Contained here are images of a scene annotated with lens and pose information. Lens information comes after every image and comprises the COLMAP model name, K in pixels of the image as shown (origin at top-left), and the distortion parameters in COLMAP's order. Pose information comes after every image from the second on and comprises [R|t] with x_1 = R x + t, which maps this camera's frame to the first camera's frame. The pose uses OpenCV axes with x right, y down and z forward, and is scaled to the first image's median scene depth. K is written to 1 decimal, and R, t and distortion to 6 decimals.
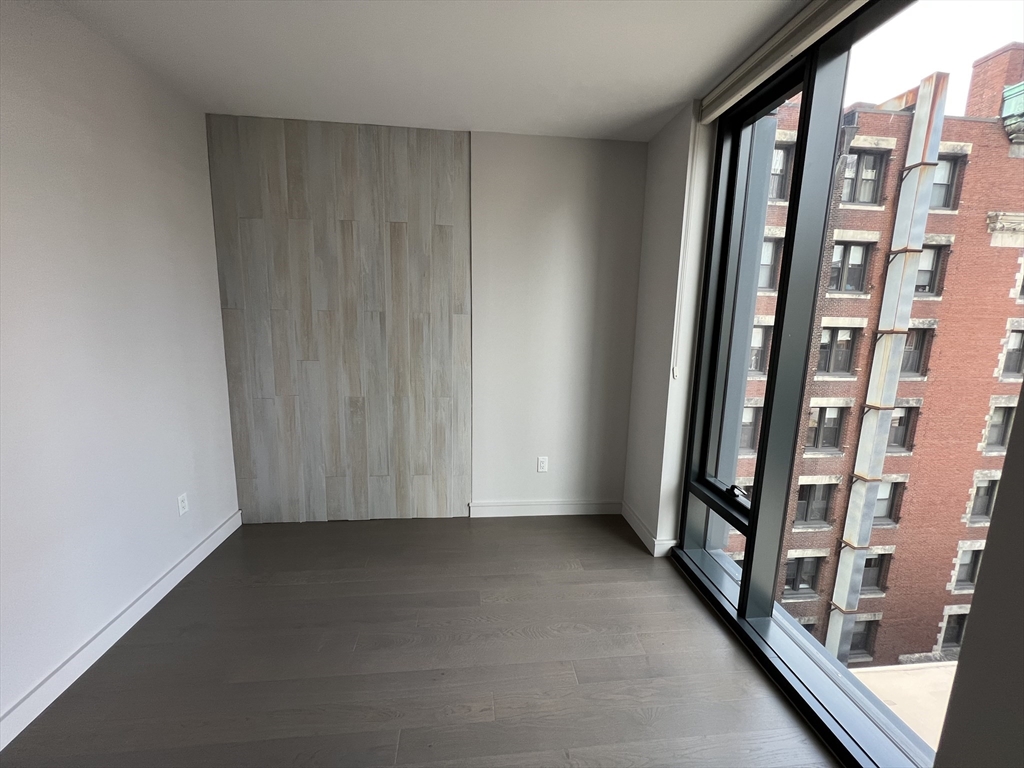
lens RADIAL K [[411.1, 0, 511.2], [0, 411.1, 381.5], [0, 0, 1]] dist [-0.001975, 0.000225]
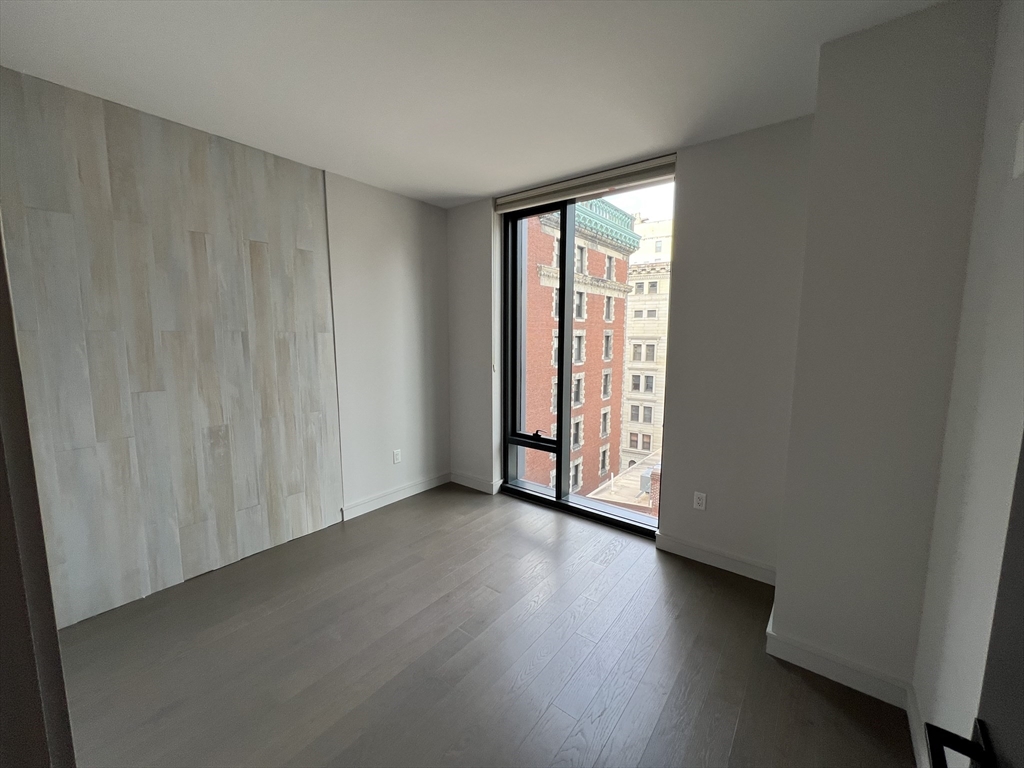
lens RADIAL K [[411.1, 0, 514.4], [0, 411.1, 381.2], [0, 0, 1]] dist [-0.001975, 0.000225]
pose [[0.686271, -0.103445, 0.719953, -0.566735], [0.129740, 0.991370, 0.018773, 0.007436], [-0.715682, 0.080523, 0.693769, -0.096204]]
